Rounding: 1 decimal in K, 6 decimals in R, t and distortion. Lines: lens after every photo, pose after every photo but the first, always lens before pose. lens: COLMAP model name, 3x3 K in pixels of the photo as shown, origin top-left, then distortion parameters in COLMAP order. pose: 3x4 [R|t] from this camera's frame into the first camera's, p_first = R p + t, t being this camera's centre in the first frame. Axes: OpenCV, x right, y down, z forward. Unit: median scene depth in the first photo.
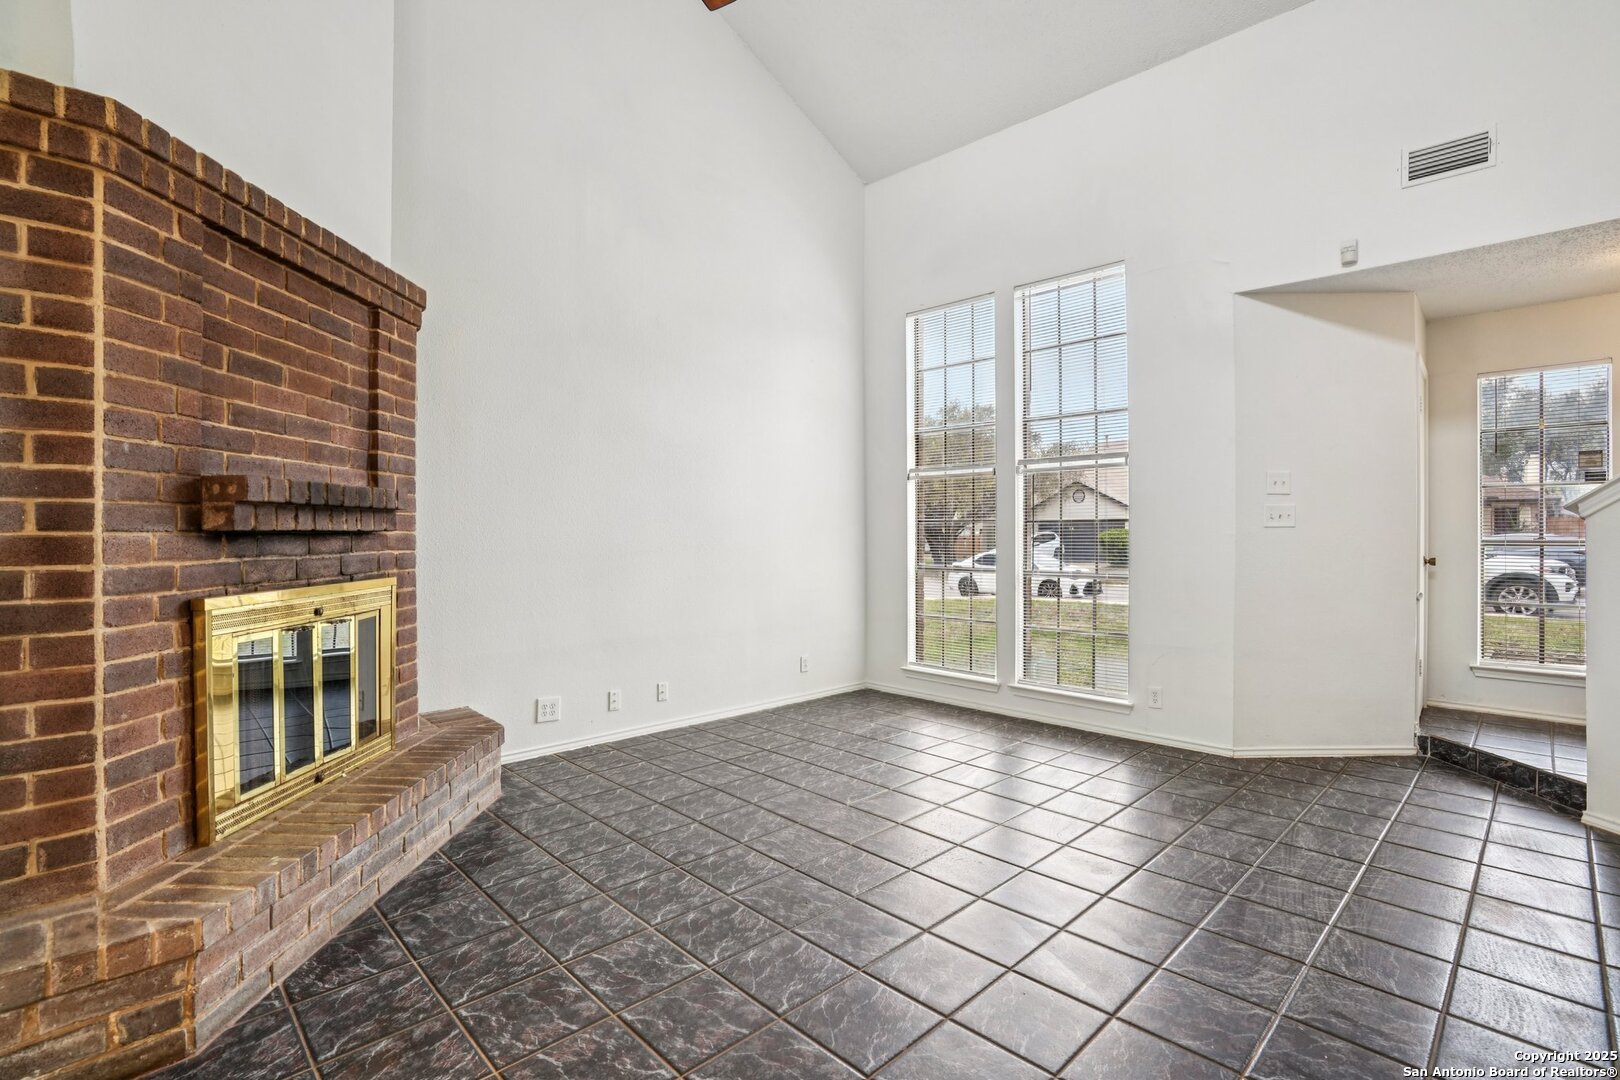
lens RADIAL K [[756.9, 0, 812.0], [0, 756.9, 540.5], [0, 0, 1]] dist [-0.040194, 0.011182]
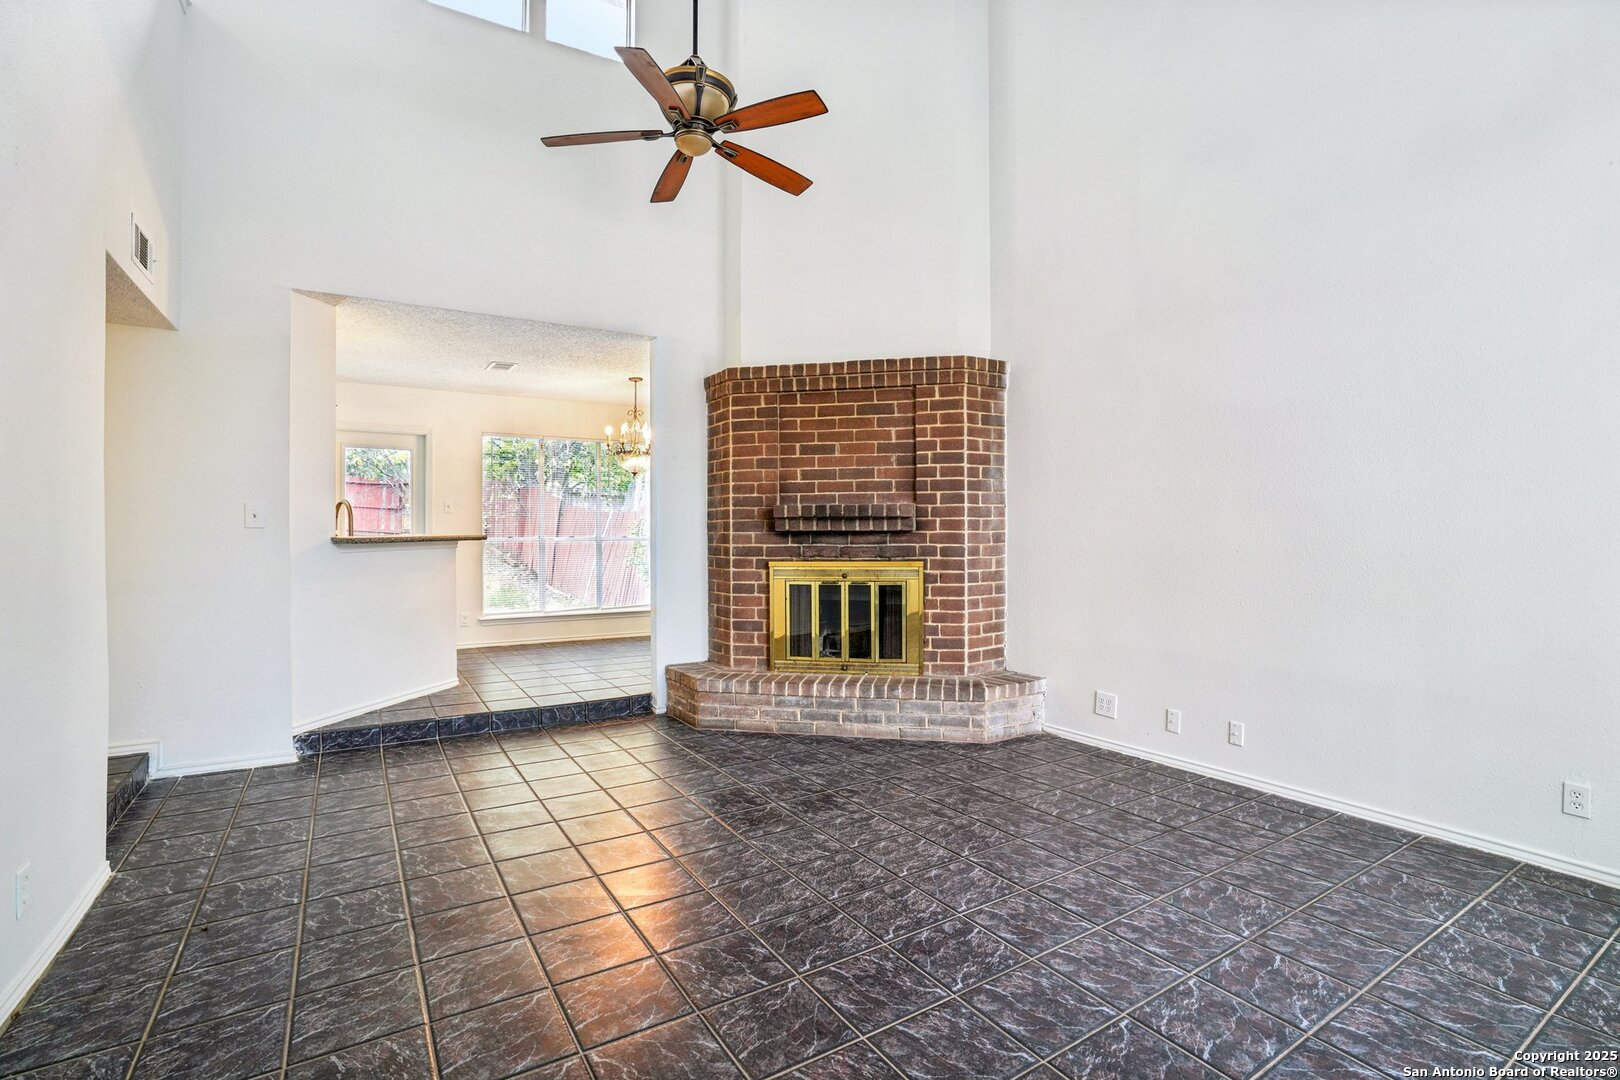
lens RADIAL K [[756.9, 0, 808.5], [0, 756.9, 539.8], [0, 0, 1]] dist [-0.040194, 0.011182]
pose [[-0.205636, 0.003272, -0.978623, 1.456795], [-0.009876, 0.999937, 0.005418, 0.000000], [0.978579, 0.010779, -0.205591, 1.637377]]
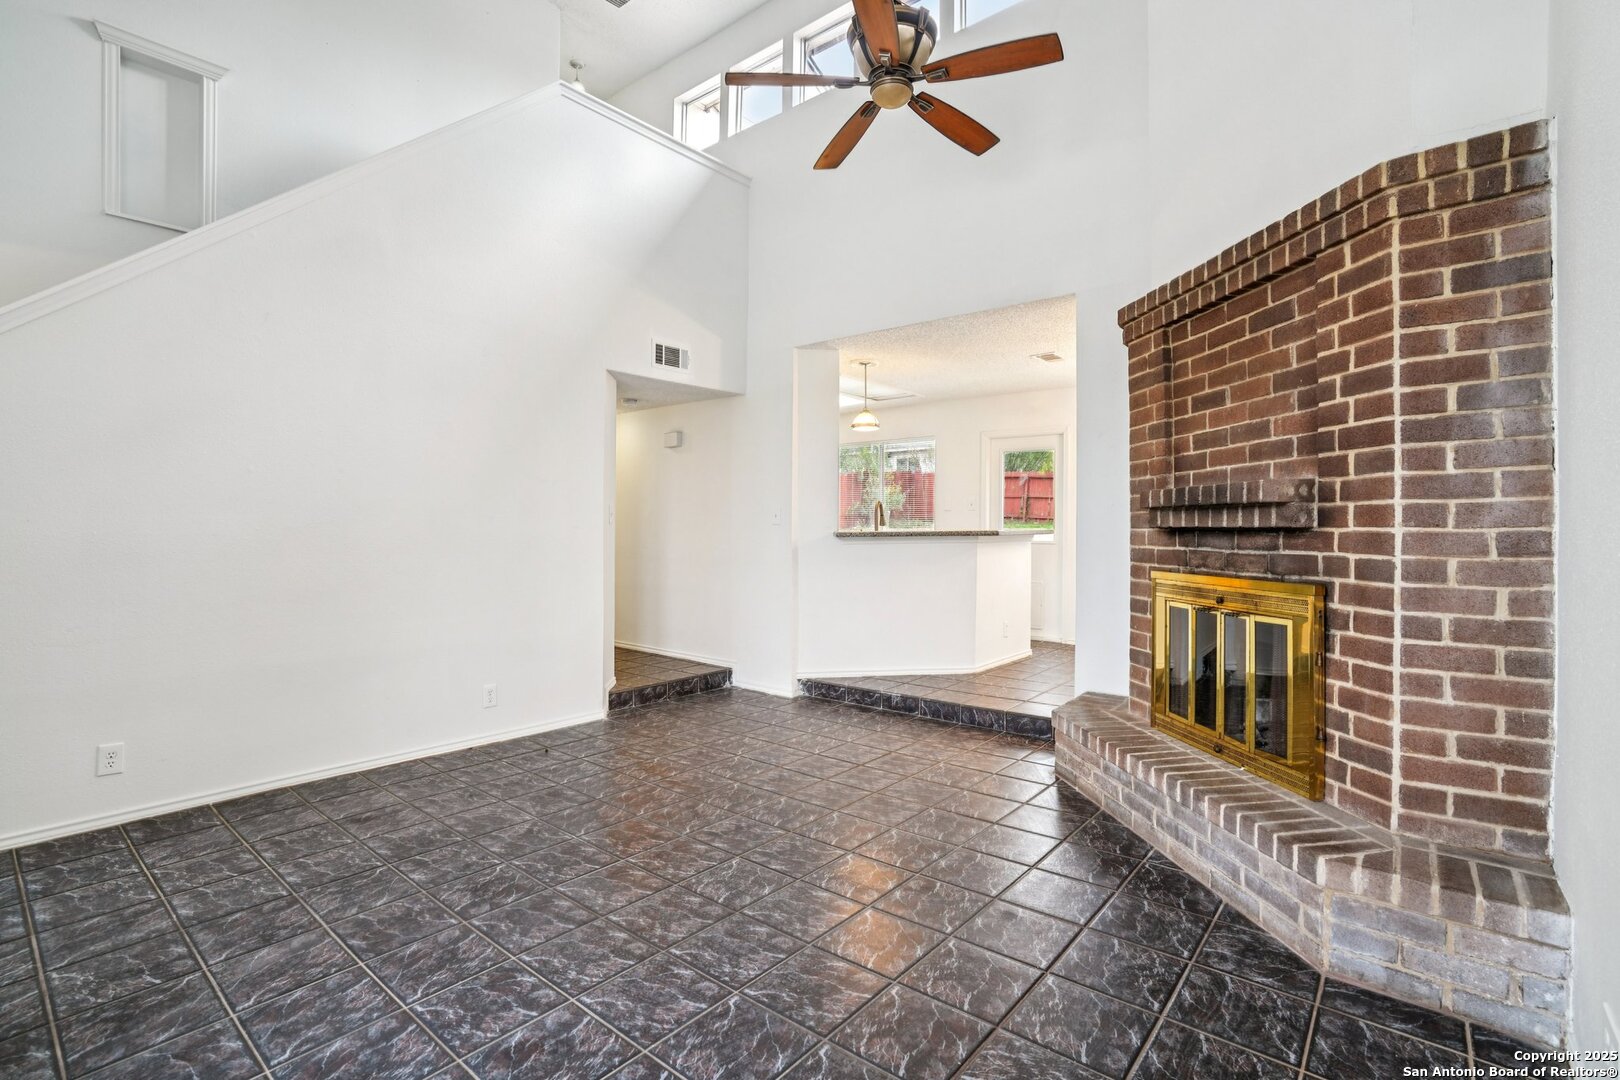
lens RADIAL K [[756.9, 0, 806.4], [0, 756.9, 531.0], [0, 0, 1]] dist [-0.040194, 0.011182]
pose [[-0.994131, -0.003352, -0.108129, 0.092823], [-0.004925, 0.999886, 0.014287, -0.025982], [0.108069, 0.014735, -0.994034, 2.592659]]
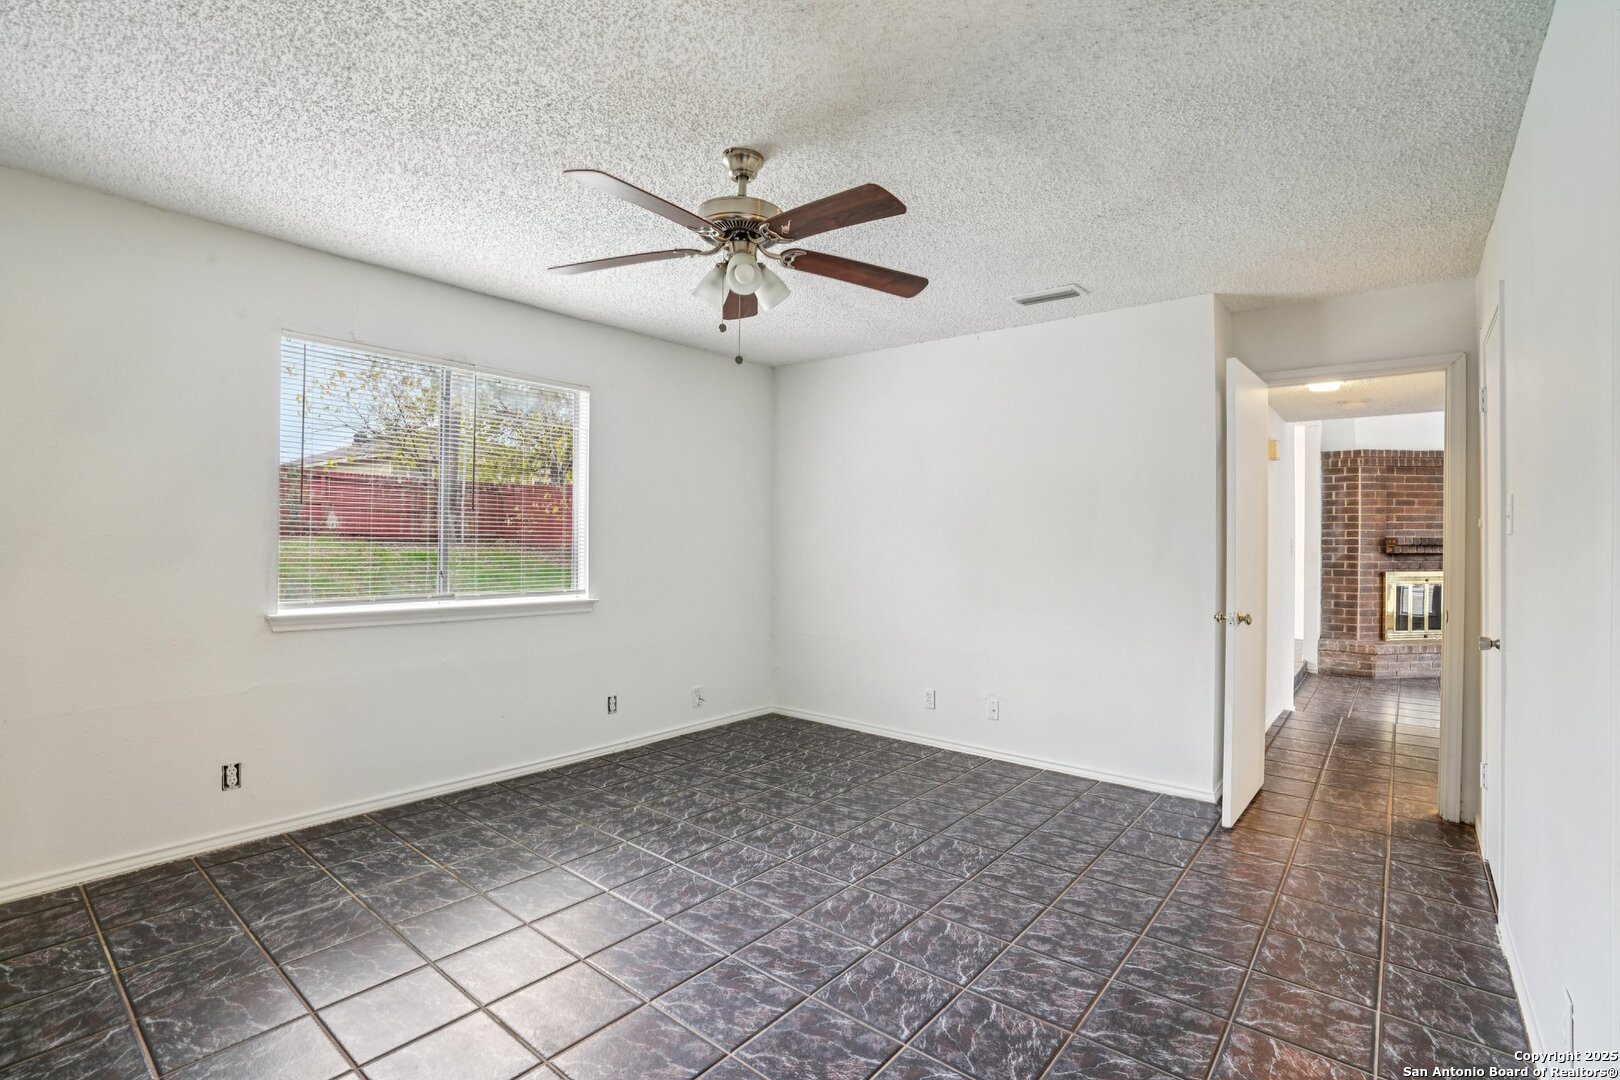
lens RADIAL K [[756.9, 0, 822.1], [0, 756.9, 524.9], [0, 0, 1]] dist [-0.040194, 0.011182]
pose [[0.142452, -0.000986, -0.989801, 2.446144], [-0.016458, 0.999859, -0.003365, -0.096714], [0.989665, 0.016770, 0.142416, -2.313510]]
